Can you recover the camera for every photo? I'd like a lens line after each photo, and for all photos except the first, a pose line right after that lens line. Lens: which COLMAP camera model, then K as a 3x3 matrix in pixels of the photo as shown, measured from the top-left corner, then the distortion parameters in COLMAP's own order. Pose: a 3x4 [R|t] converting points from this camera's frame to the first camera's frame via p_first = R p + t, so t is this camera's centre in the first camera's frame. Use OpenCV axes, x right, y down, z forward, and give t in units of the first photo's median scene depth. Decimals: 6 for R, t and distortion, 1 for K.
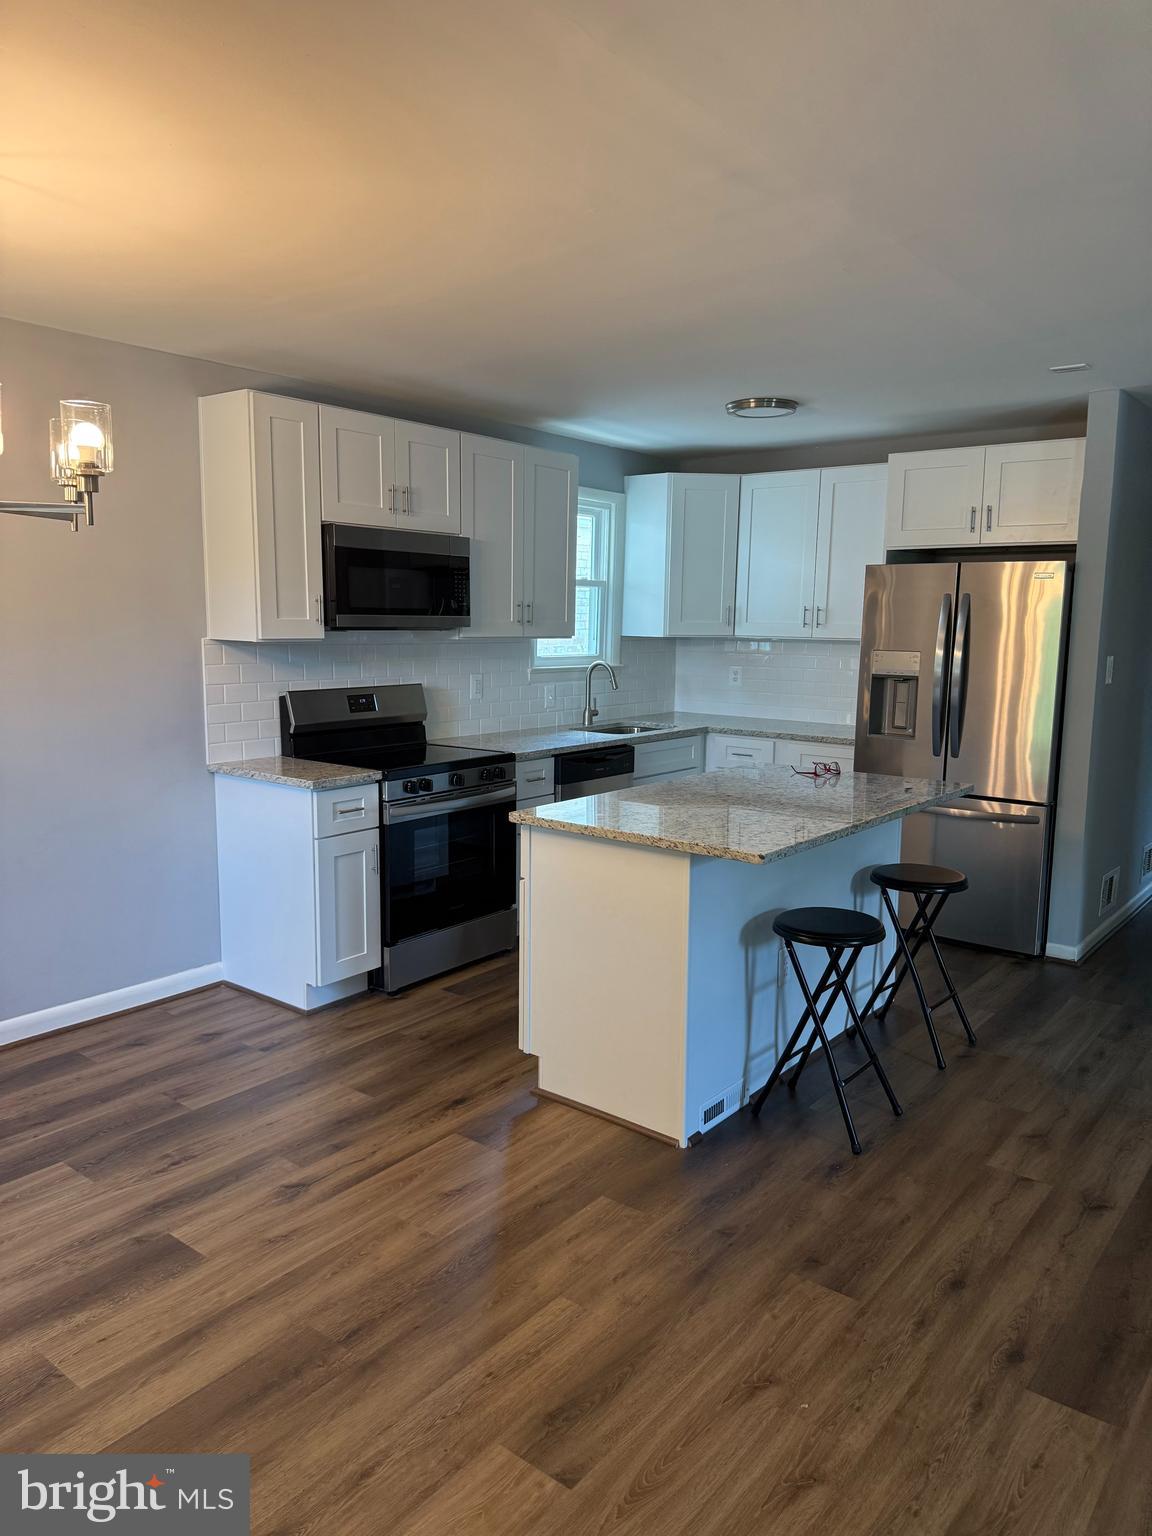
lens RADIAL K [[1086.9, 0, 598.2], [0, 1086.9, 760.6], [0, 0, 1]] dist [0.030463, -0.036529]
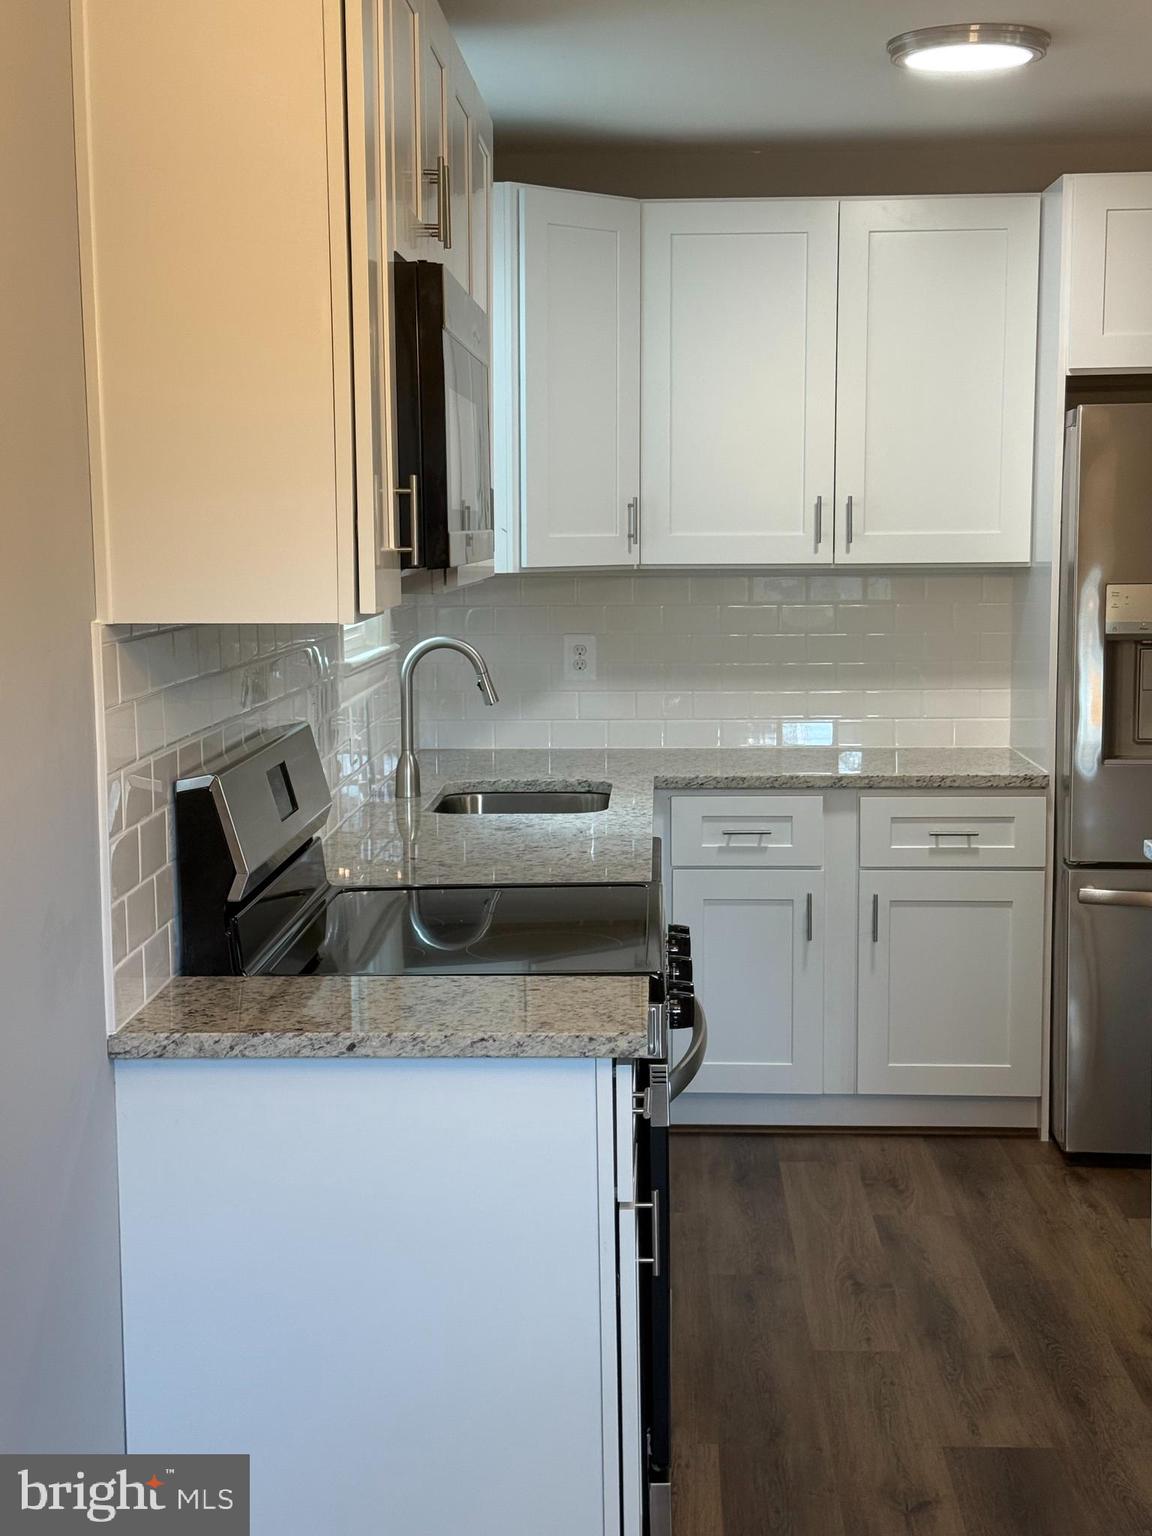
lens RADIAL K [[2221.4, 0, 582.3], [0, 2221.4, 761.2], [0, 0, 1]] dist [0.146616, 0.000000]
pose [[0.813223, -0.076991, 0.576837, -0.386976], [0.091064, 0.995835, 0.004533, -0.039284], [-0.574784, 0.048843, 0.816847, 0.258505]]
